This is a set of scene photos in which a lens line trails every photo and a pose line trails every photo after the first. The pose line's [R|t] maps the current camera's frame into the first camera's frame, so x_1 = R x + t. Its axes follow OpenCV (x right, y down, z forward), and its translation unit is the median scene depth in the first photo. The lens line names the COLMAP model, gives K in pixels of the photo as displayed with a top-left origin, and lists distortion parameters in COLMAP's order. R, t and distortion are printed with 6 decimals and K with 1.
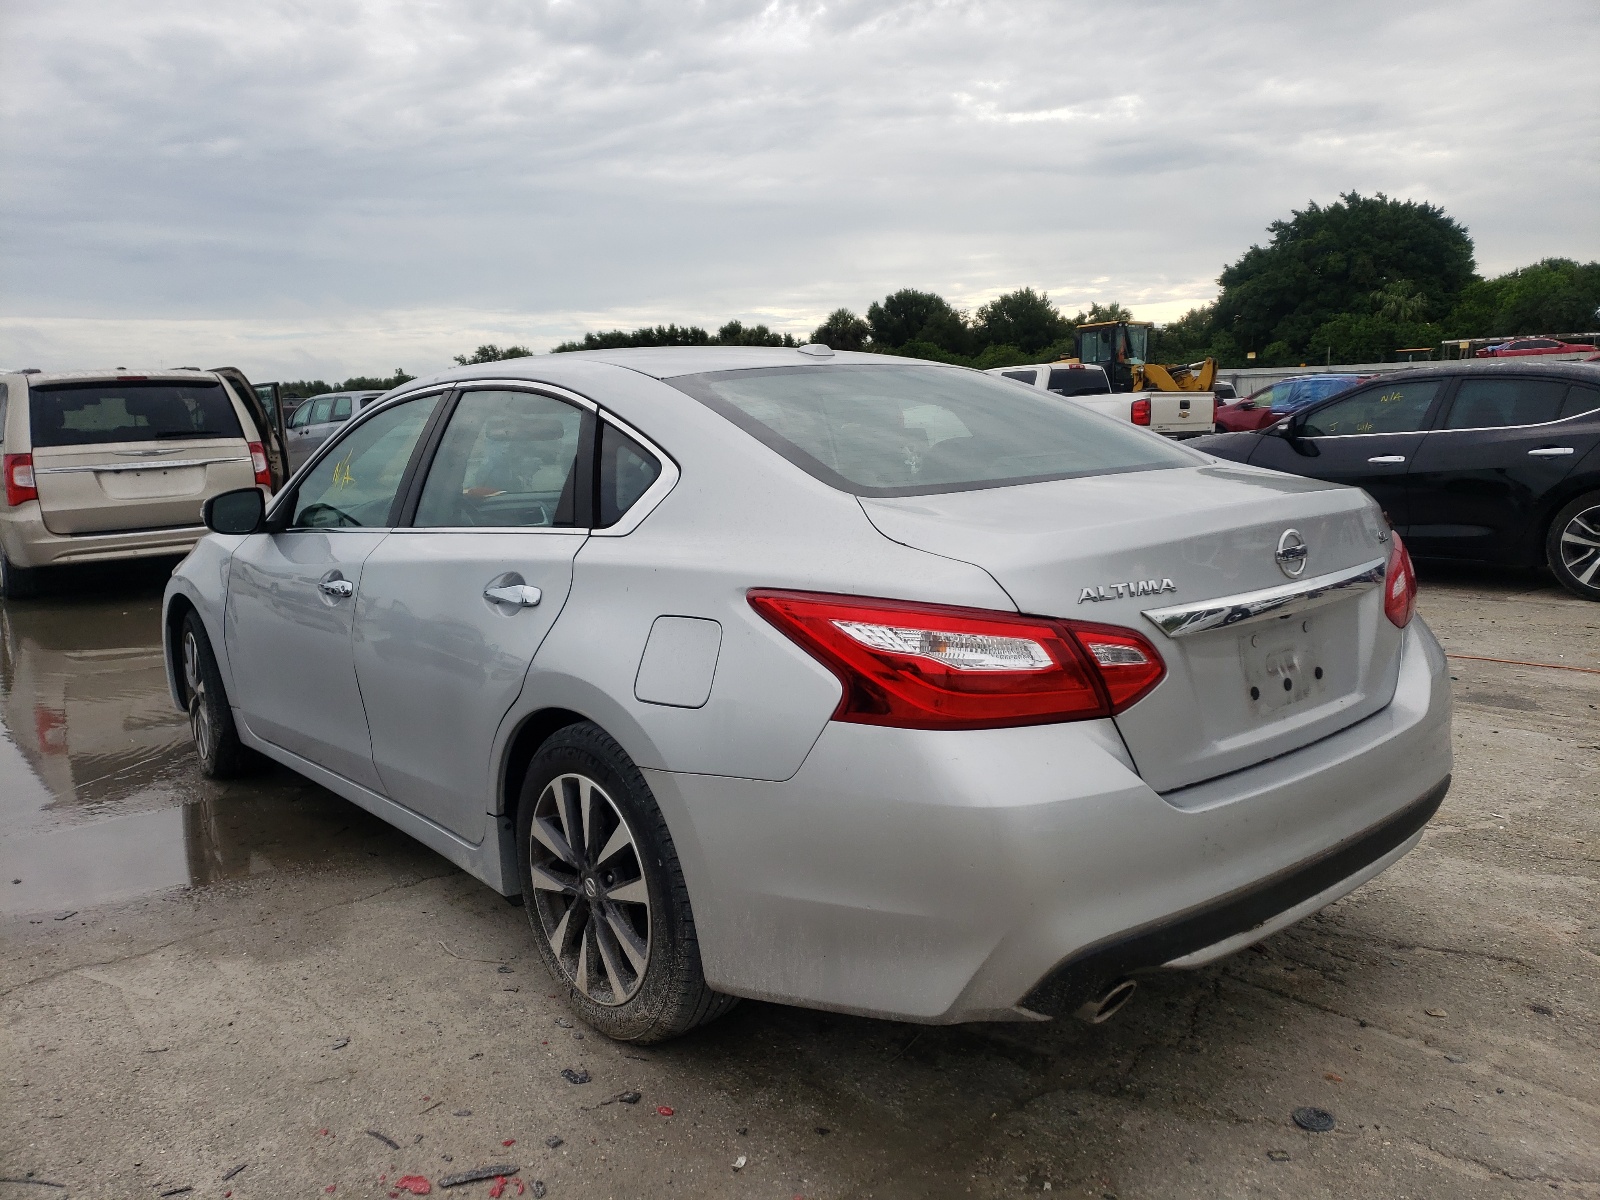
lens RADIAL K [[1210.8, 0, 800.0], [0, 1210.8, 600.0], [0, 0, 1]] dist [0.002420, 0.002940]
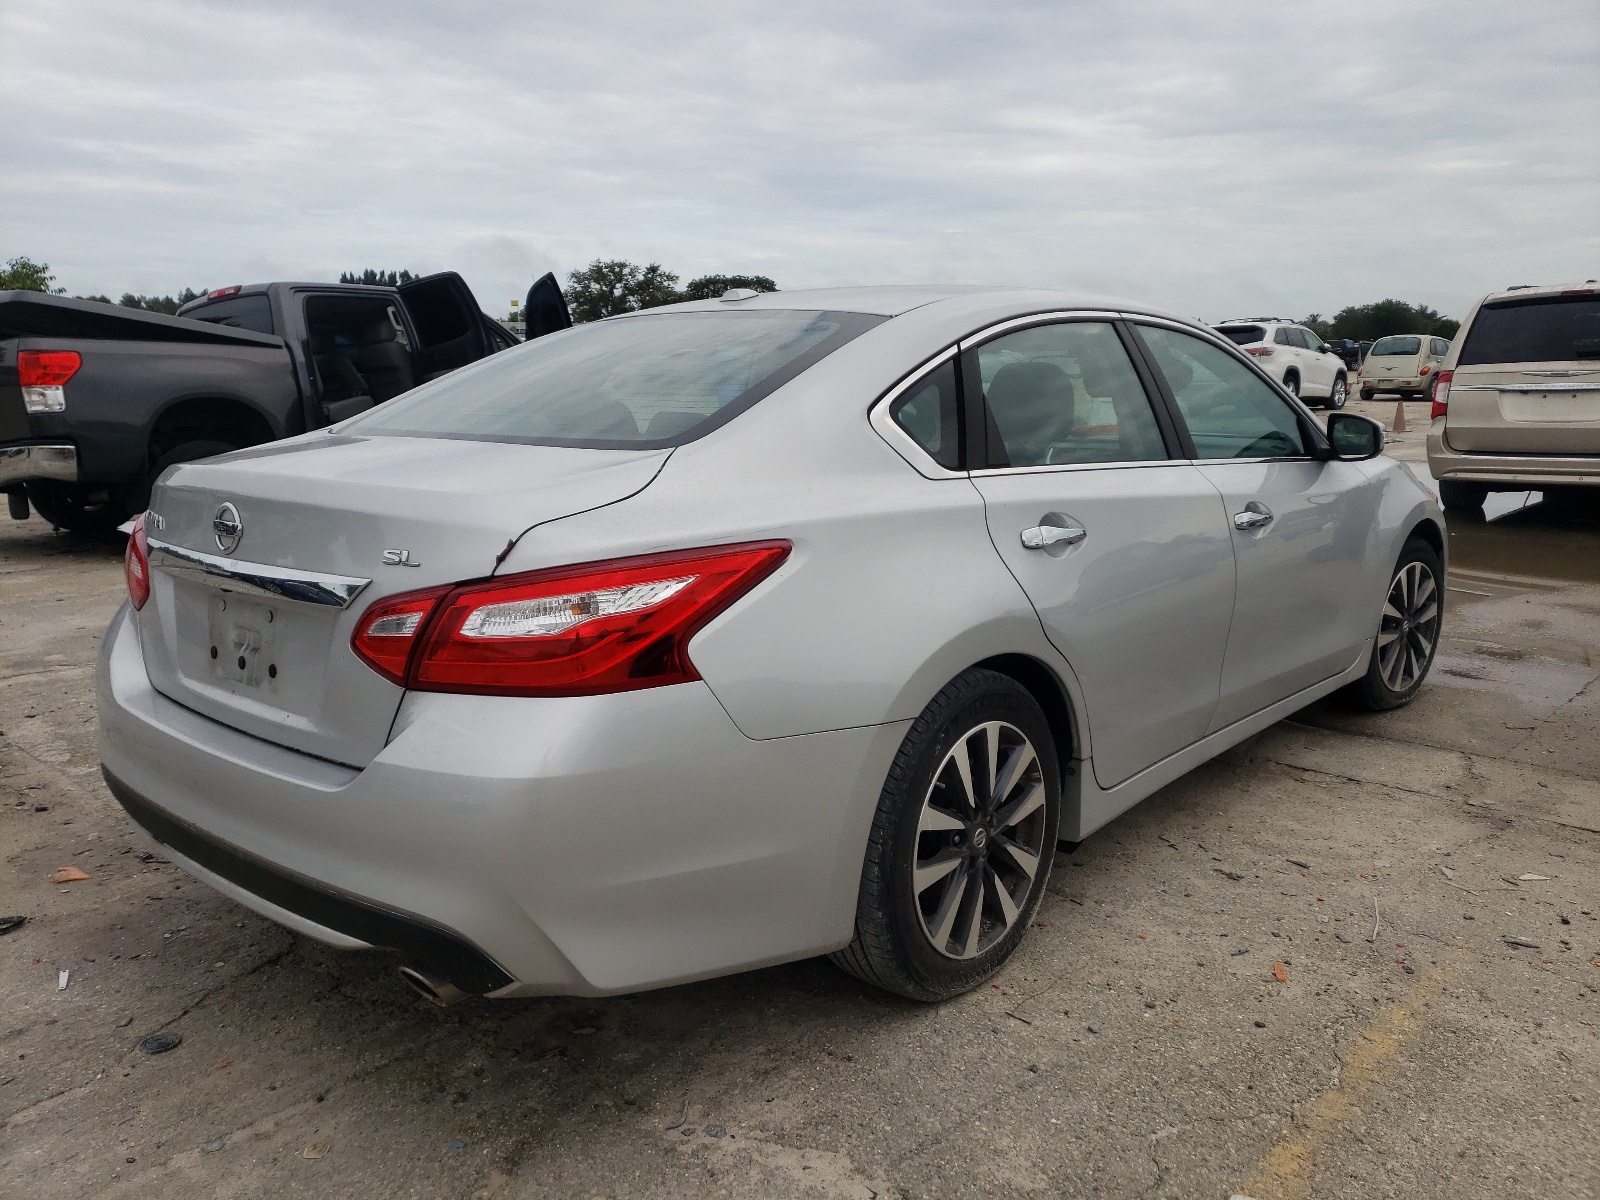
lens RADIAL K [[1203.3, 0, 800.0], [0, 1203.3, 600.0], [0, 0, 1]] dist [0.001668, 0.002364]
pose [[0.169141, 0.216662, -0.961483, 0.305830], [-0.141640, 0.970755, 0.193835, -0.050394], [0.975361, 0.103399, 0.194882, 0.272311]]
